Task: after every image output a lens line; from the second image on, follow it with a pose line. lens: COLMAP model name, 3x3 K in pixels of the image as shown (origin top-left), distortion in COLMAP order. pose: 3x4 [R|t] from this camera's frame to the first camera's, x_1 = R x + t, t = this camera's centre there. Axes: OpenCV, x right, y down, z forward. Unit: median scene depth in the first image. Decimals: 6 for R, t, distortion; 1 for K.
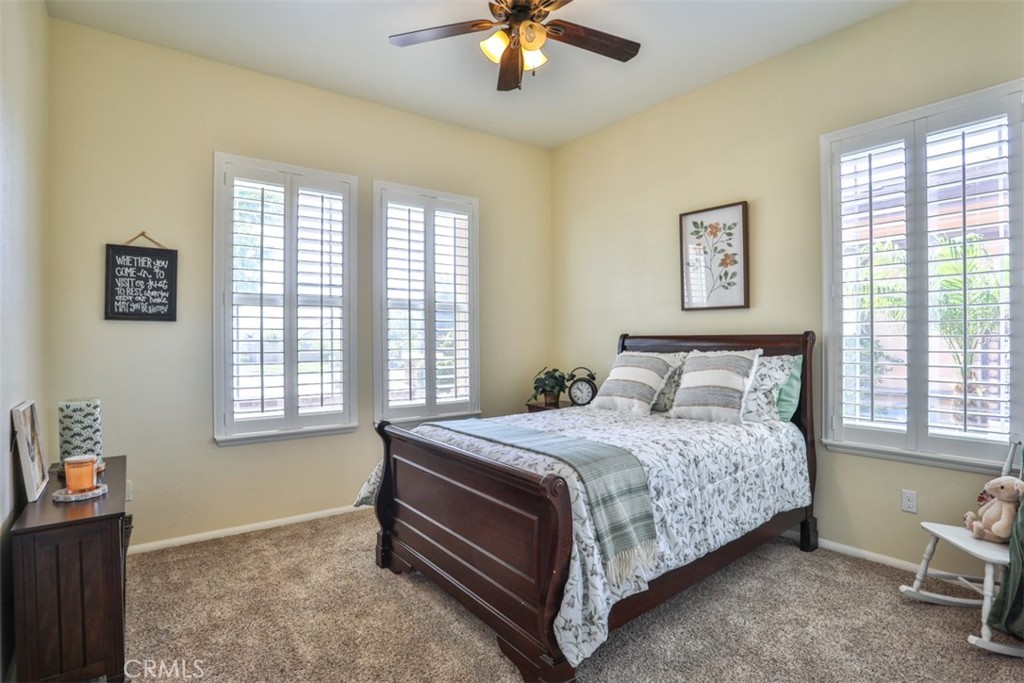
lens RADIAL K [[528.6, 0, 506.0], [0, 528.6, 338.3], [0, 0, 1]] dist [-0.001739, -0.000268]
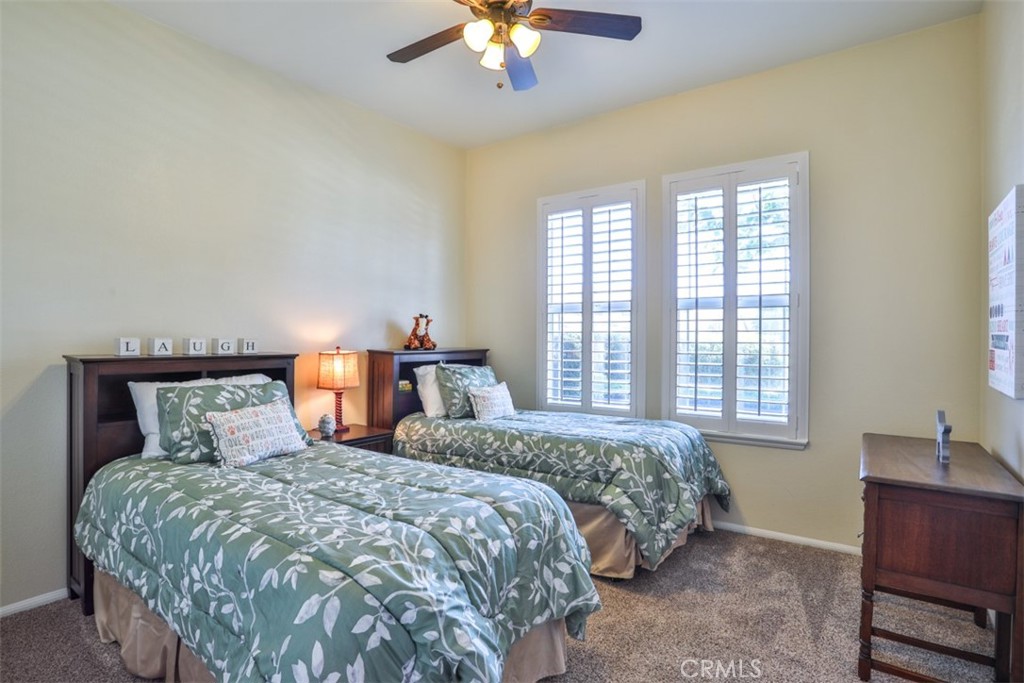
lens RADIAL K [[528.6, 0, 506.0], [0, 528.6, 338.3], [0, 0, 1]] dist [-0.001739, -0.000268]
pose [[0.317387, 0.003406, -0.948290, 0.555472], [-0.007164, 0.999974, 0.001194, -0.003324], [0.948269, 0.006415, 0.317403, 0.404899]]
